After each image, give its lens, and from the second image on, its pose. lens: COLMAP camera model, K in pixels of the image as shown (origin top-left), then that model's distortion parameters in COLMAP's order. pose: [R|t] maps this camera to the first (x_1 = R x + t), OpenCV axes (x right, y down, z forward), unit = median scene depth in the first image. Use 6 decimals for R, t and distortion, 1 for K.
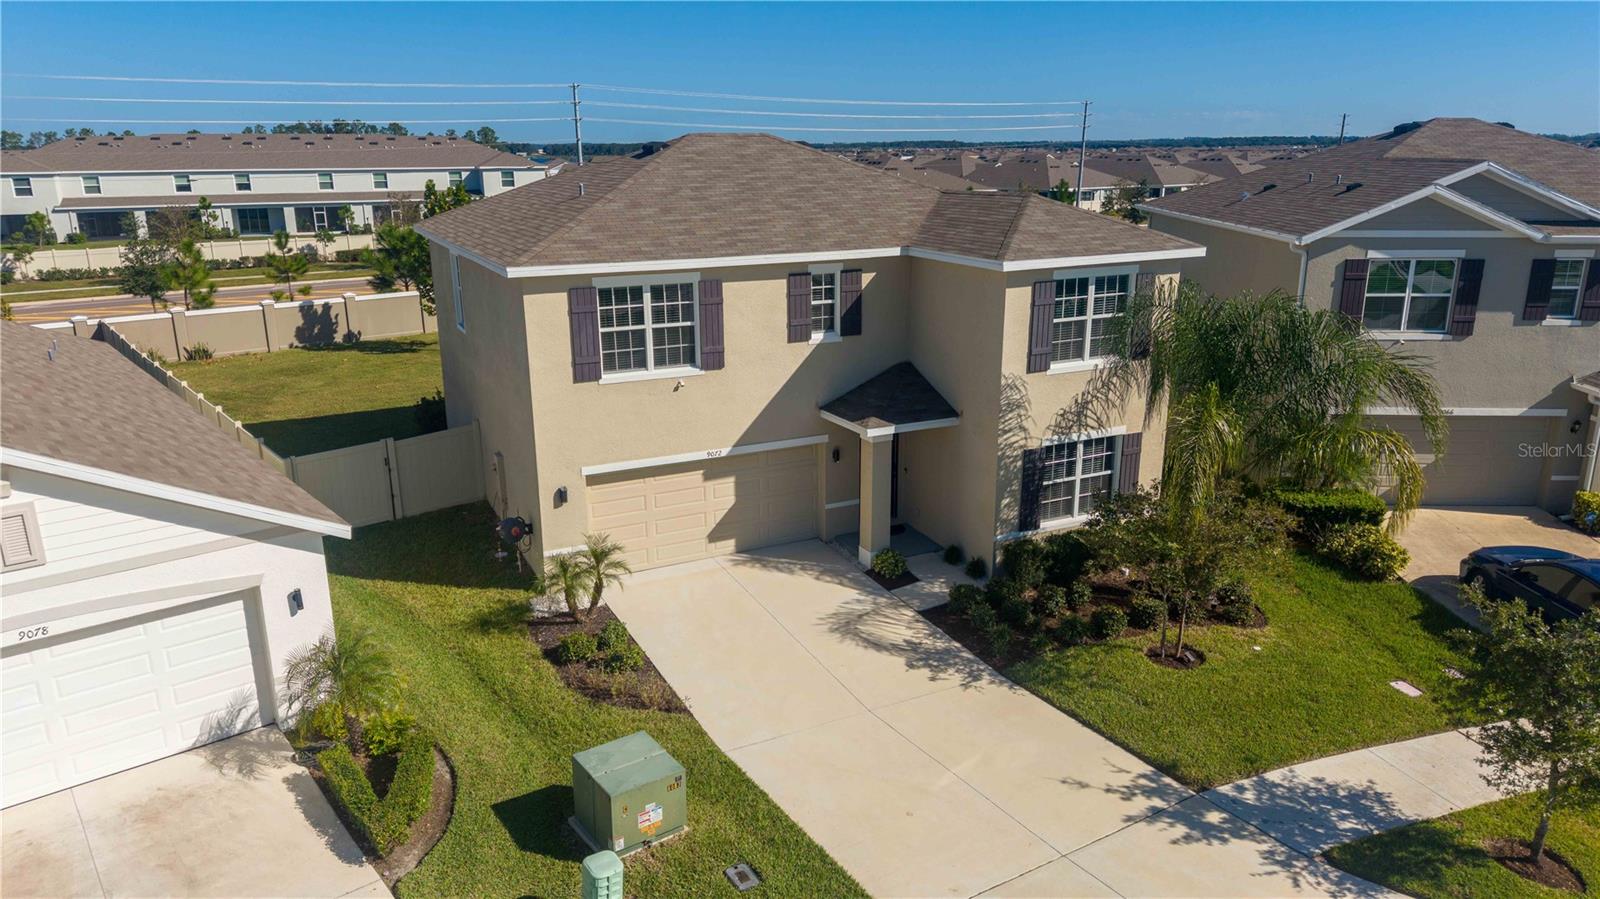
lens RADIAL K [[1067.0, 0, 800.0], [0, 1067.0, 449.5], [0, 0, 1]] dist [0.016902, -0.026632]
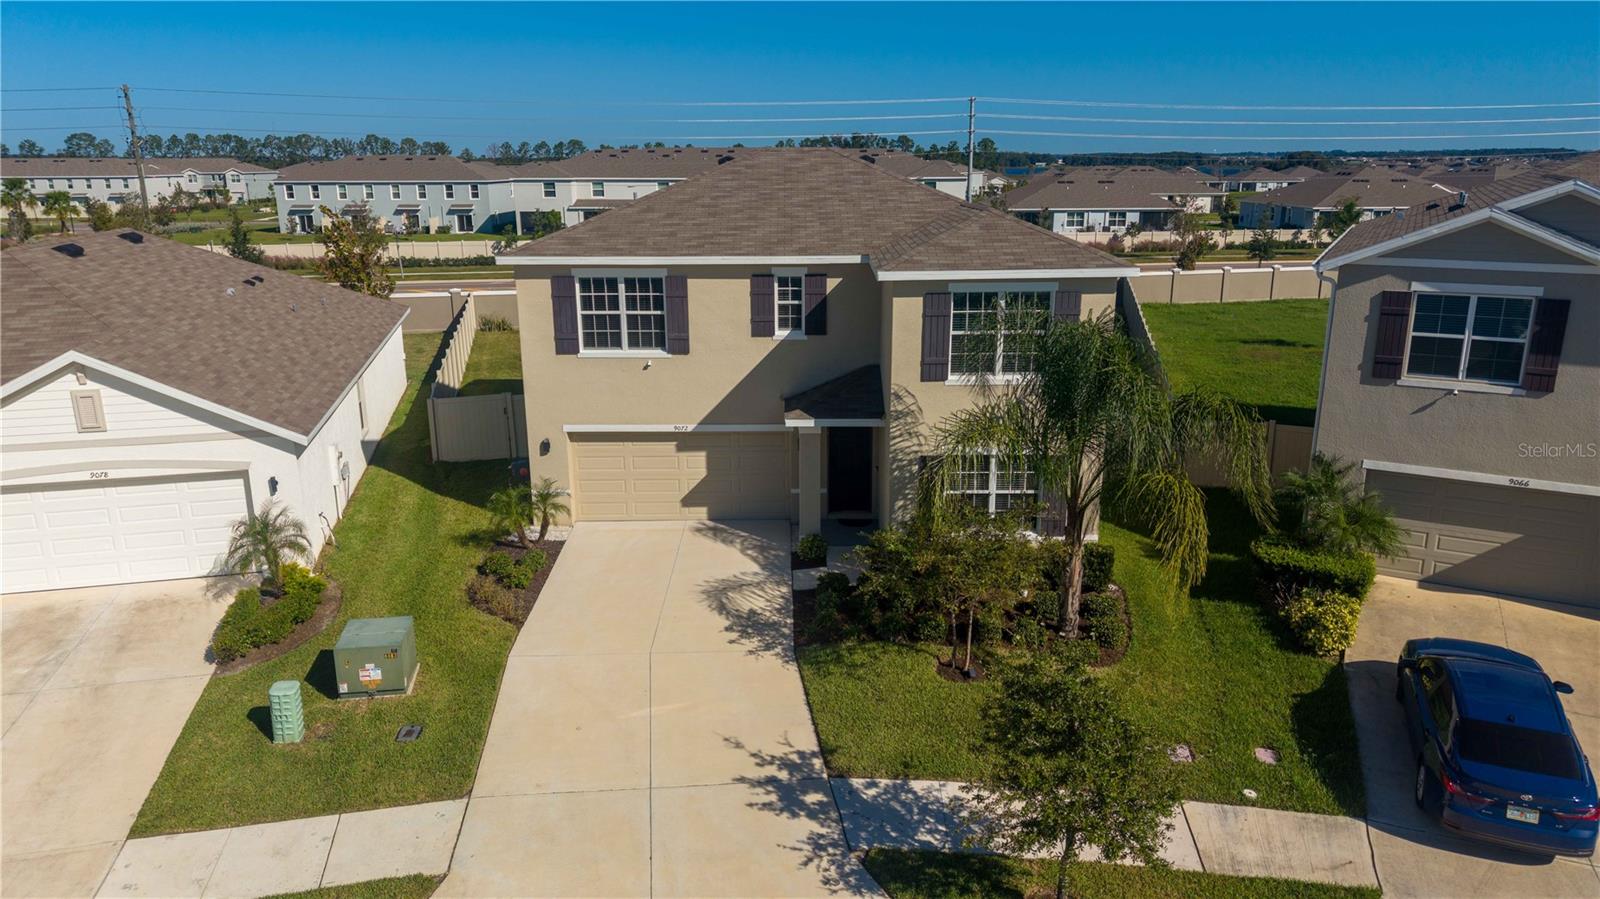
lens RADIAL K [[1067.0, 0, 800.0], [0, 1067.0, 449.5], [0, 0, 1]] dist [0.016902, -0.026632]
pose [[0.897117, 0.117153, -0.425977, 0.542372], [-0.121248, 0.992466, 0.017599, -0.009299], [0.424829, 0.035861, 0.904563, 0.021324]]
